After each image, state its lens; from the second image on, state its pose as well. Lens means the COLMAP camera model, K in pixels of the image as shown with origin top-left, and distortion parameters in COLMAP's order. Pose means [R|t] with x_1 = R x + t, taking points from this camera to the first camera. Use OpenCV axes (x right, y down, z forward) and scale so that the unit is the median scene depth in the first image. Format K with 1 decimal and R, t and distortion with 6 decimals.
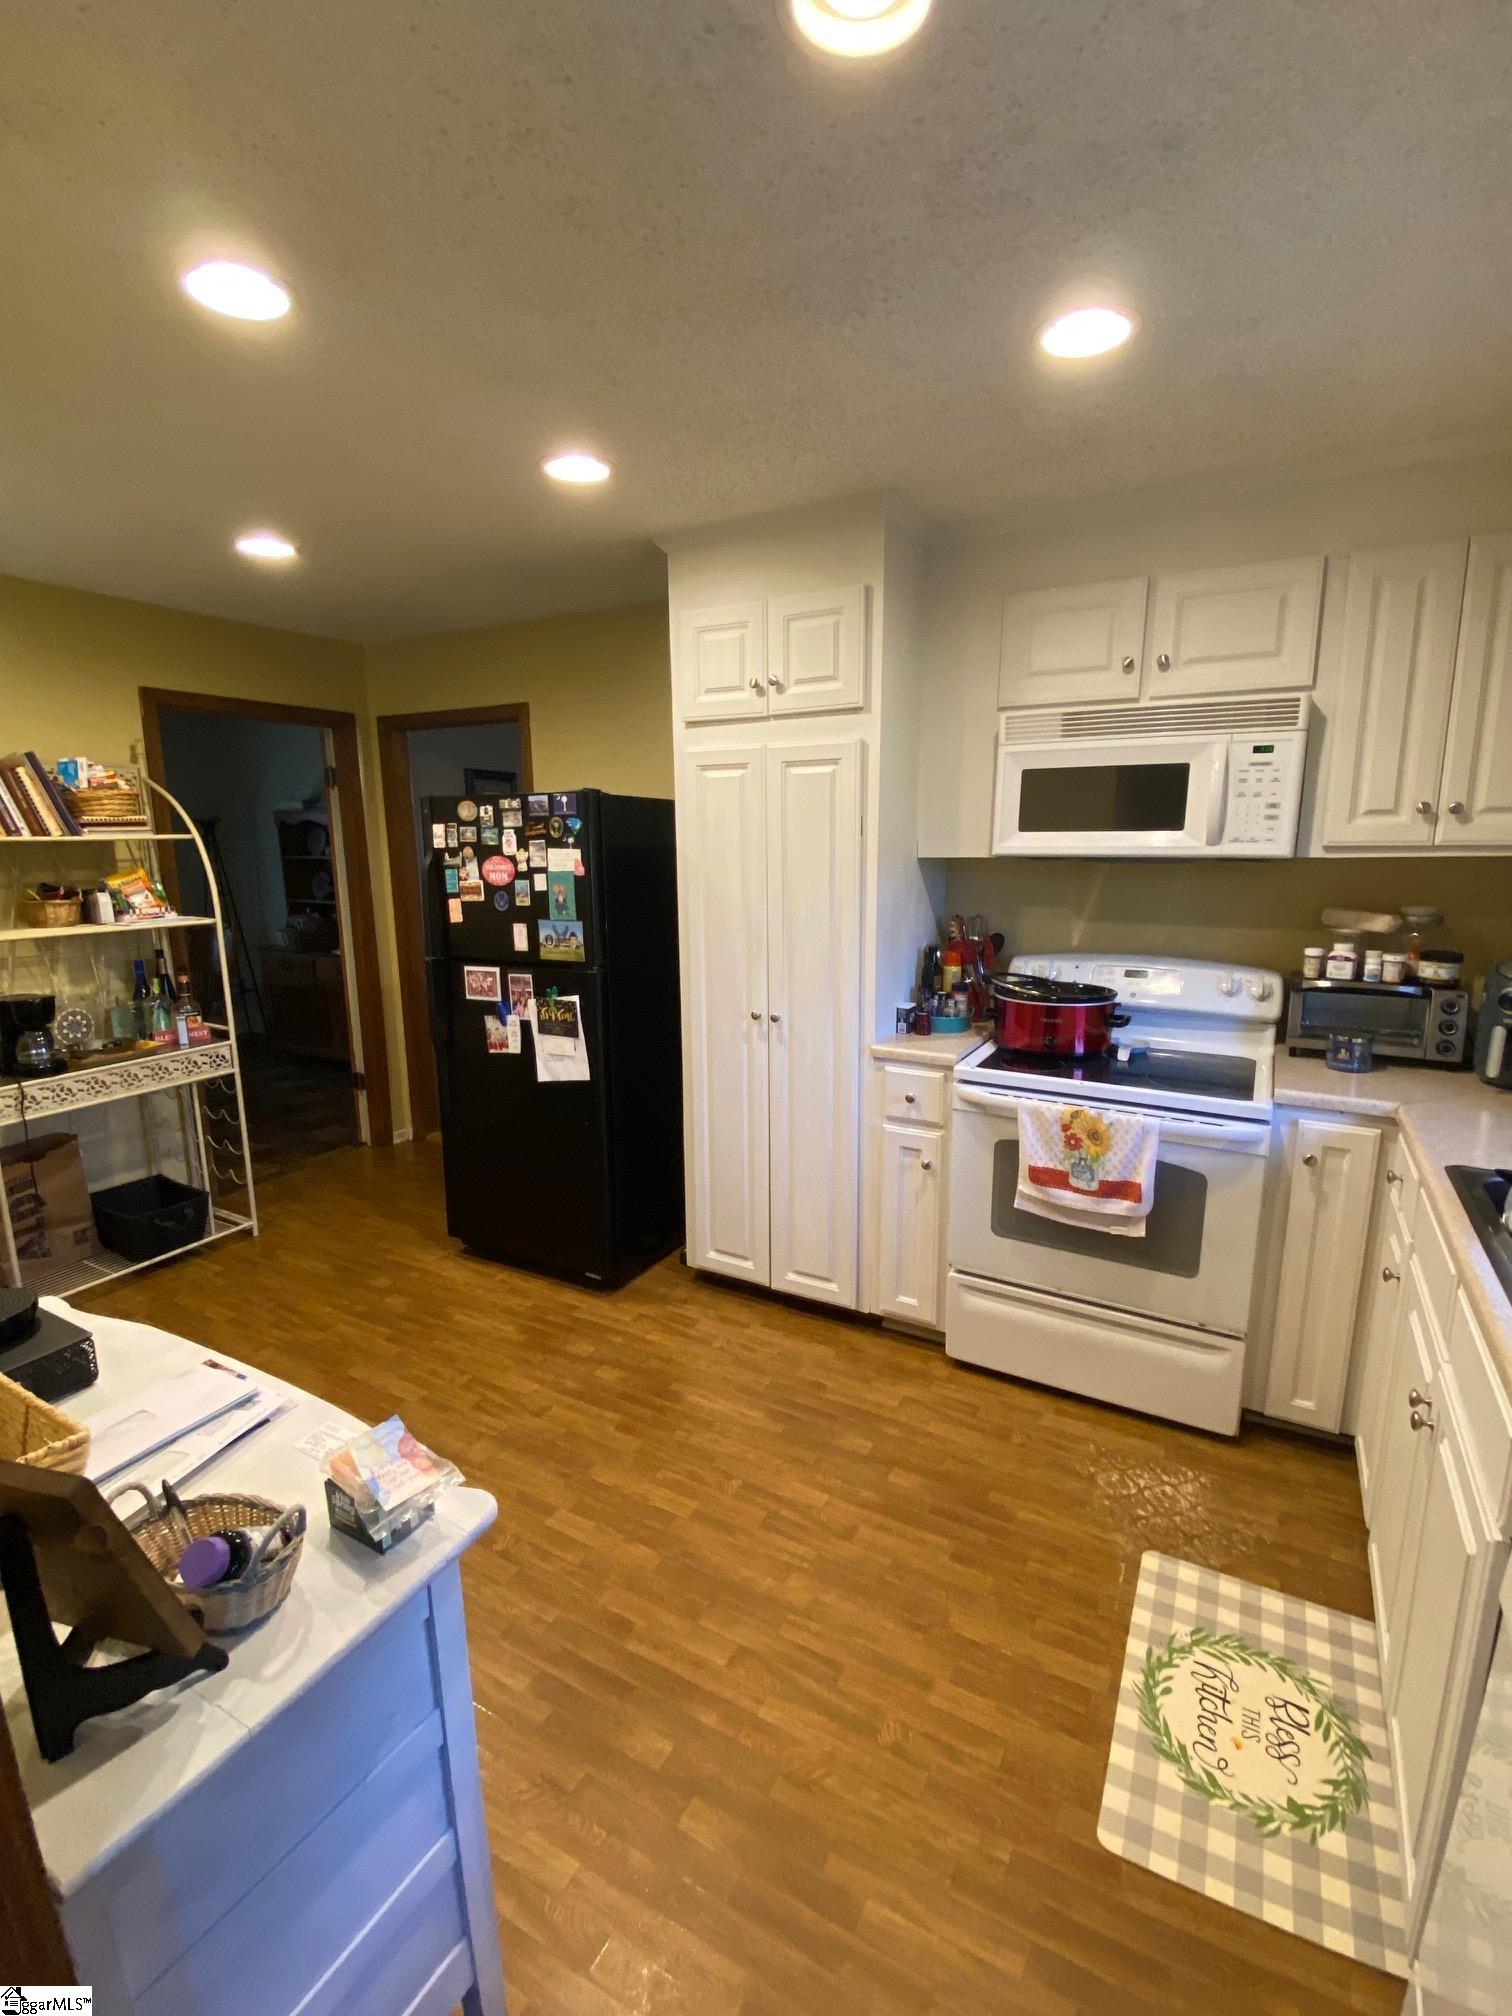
lens RADIAL K [[922.0, 0, 739.9], [0, 922.0, 988.1], [0, 0, 1]] dist [0.003338, -0.005963]
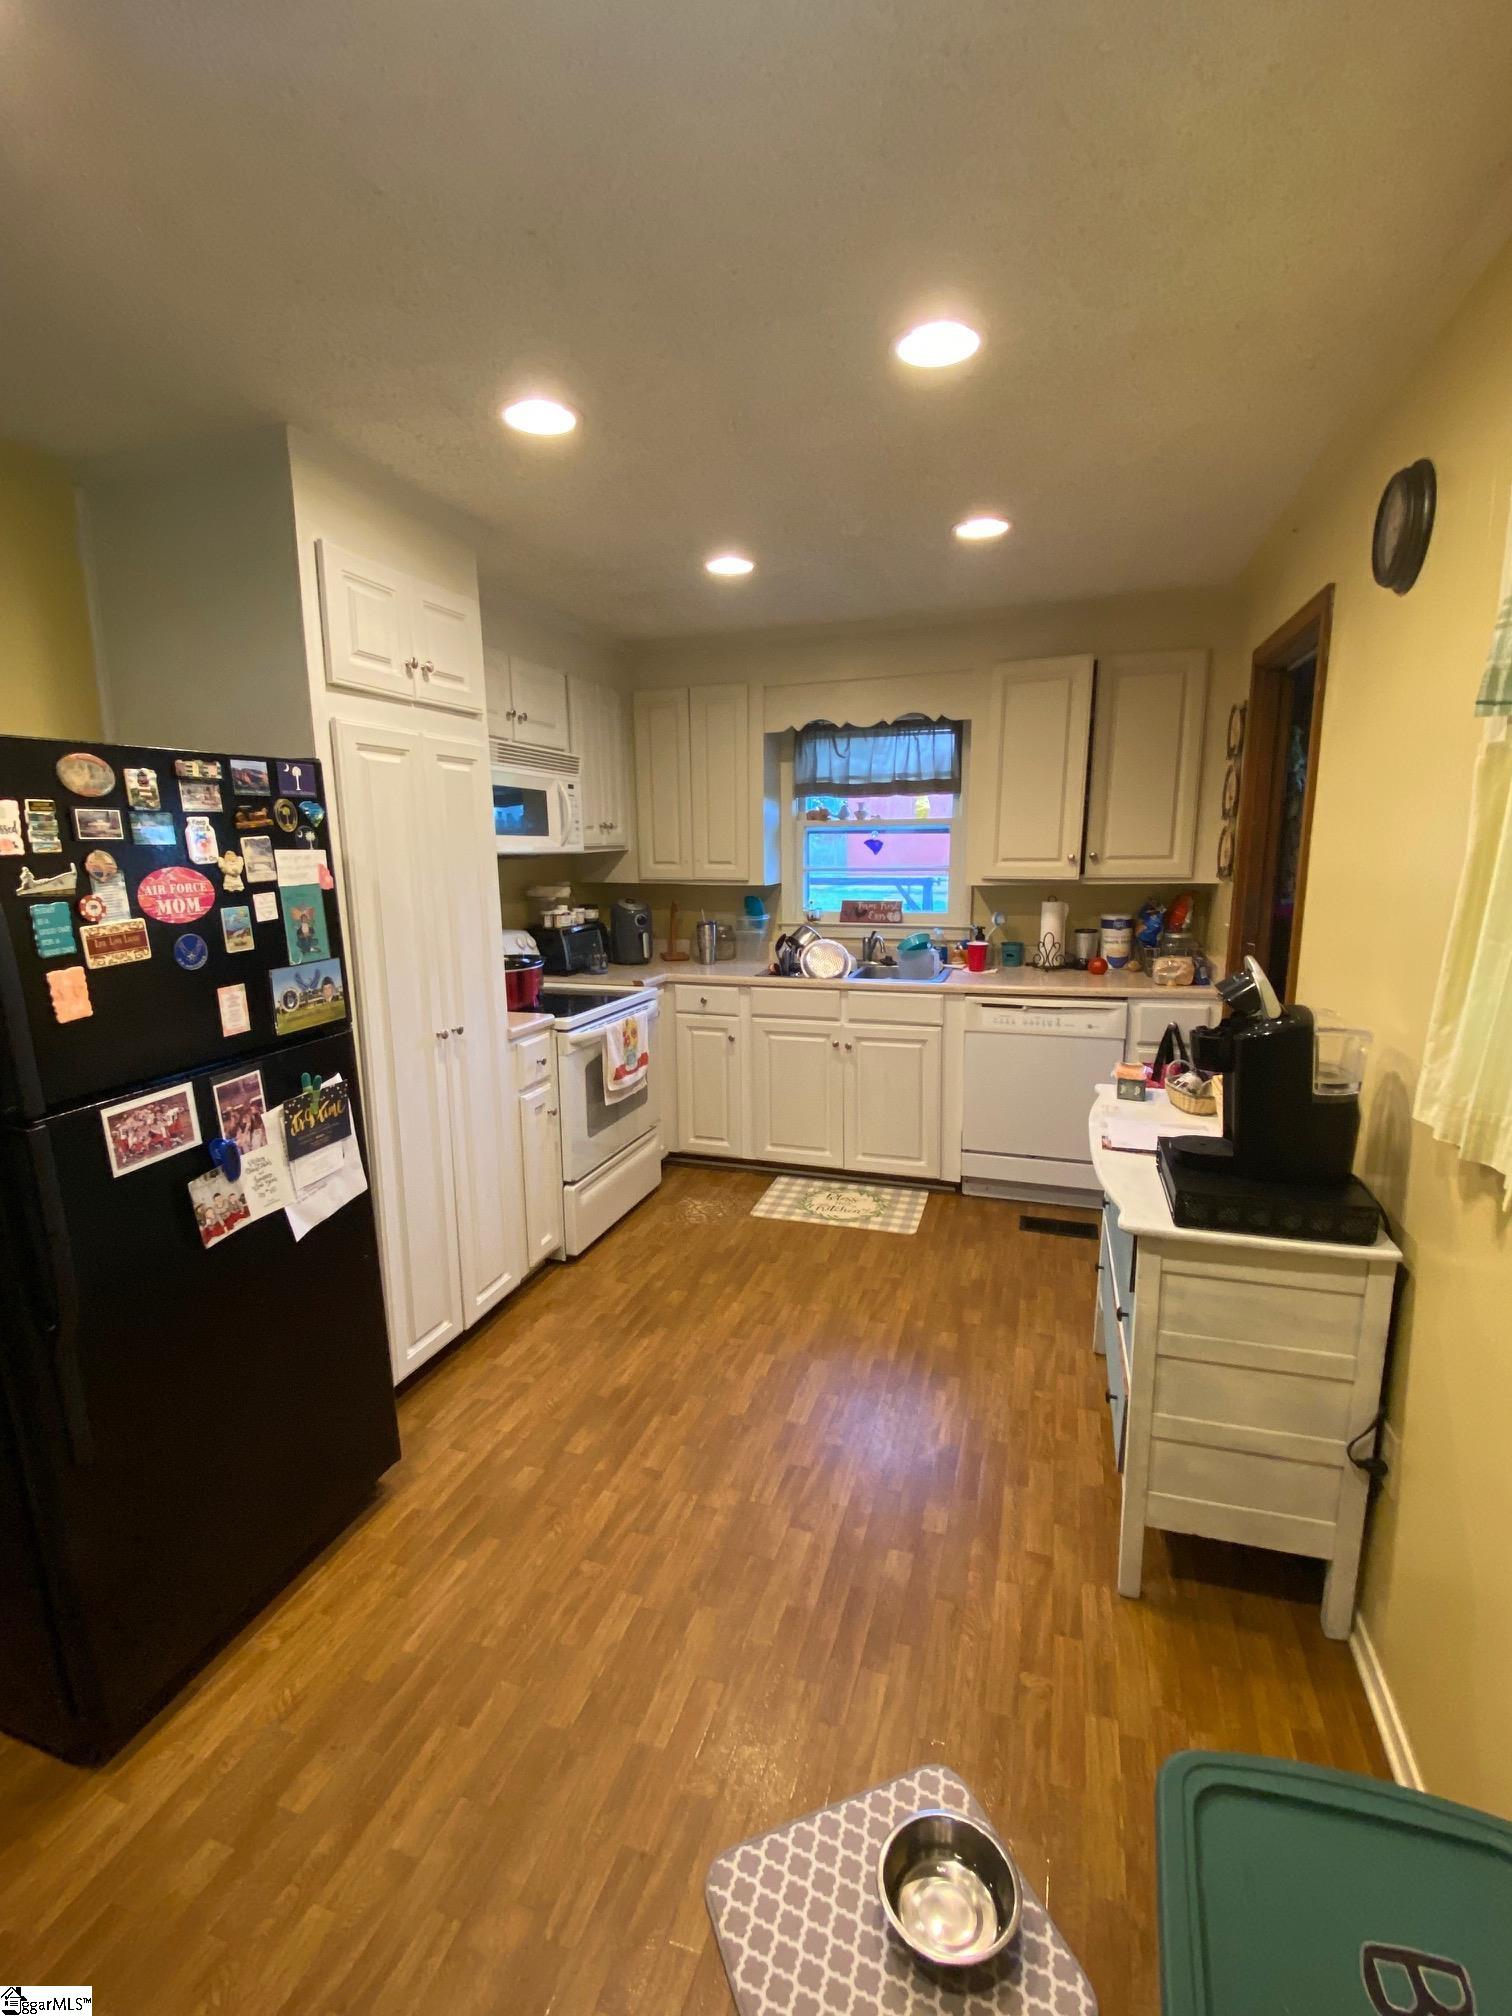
lens RADIAL K [[922.0, 0, 742.9], [0, 922.0, 1024.3], [0, 0, 1]] dist [0.003338, -0.005963]
pose [[-0.200059, -0.173001, 0.964390, -0.876230], [0.198723, 0.956665, 0.212839, -0.109177], [-0.959419, 0.234226, -0.157010, 0.824193]]
